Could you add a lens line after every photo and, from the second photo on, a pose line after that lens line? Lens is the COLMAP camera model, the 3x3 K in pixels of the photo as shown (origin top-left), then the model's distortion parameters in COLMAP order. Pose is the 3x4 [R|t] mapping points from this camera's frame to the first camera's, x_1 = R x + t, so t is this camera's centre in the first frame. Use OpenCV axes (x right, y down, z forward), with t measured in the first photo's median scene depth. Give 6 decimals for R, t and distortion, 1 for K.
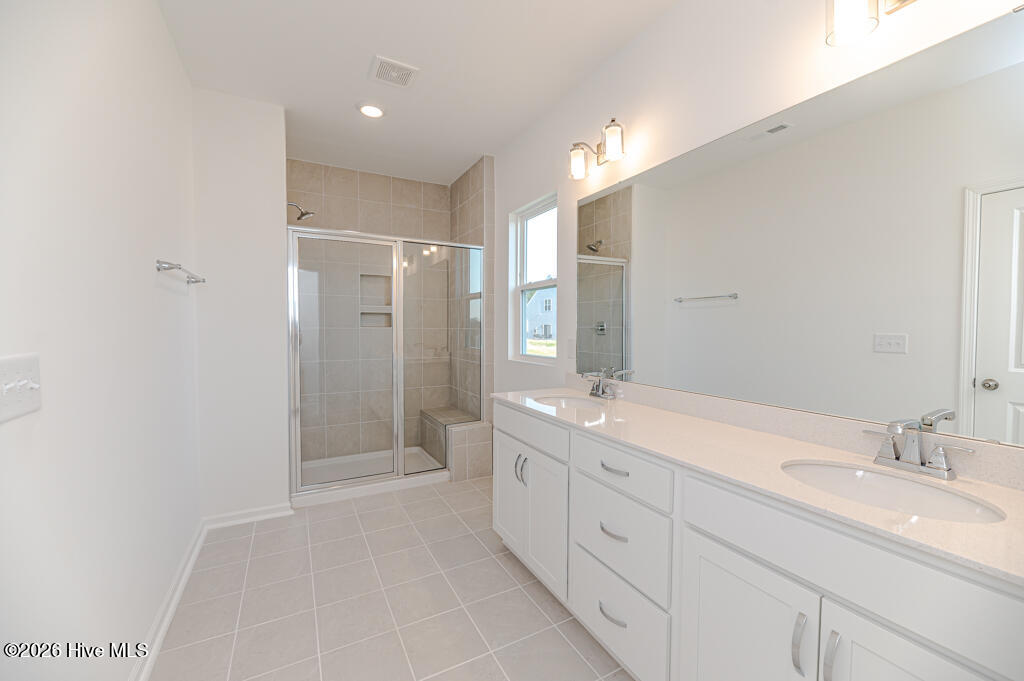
lens RADIAL K [[409.9, 0, 511.7], [0, 409.9, 338.2], [0, 0, 1]] dist [-0.003172, -0.000403]
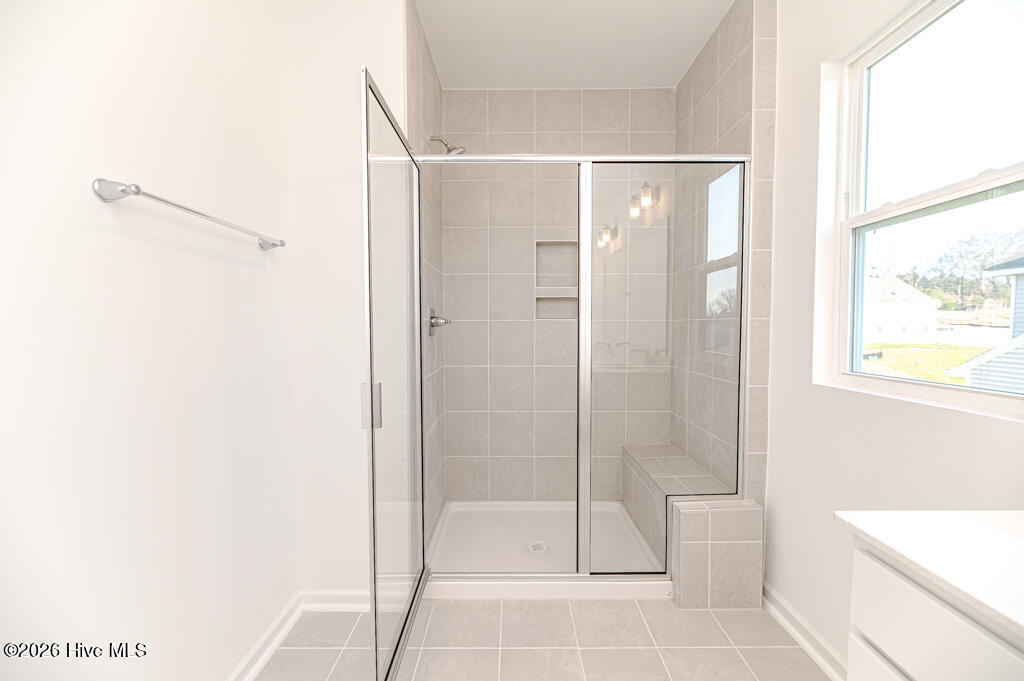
lens RADIAL K [[409.9, 0, 510.3], [0, 409.9, 344.6], [0, 0, 1]] dist [0.000738, 0.000006]
pose [[0.878293, 0.015948, -0.477856, -0.074317], [-0.006690, 0.999756, 0.021071, 0.001807], [0.478075, -0.015310, 0.878186, 0.364995]]
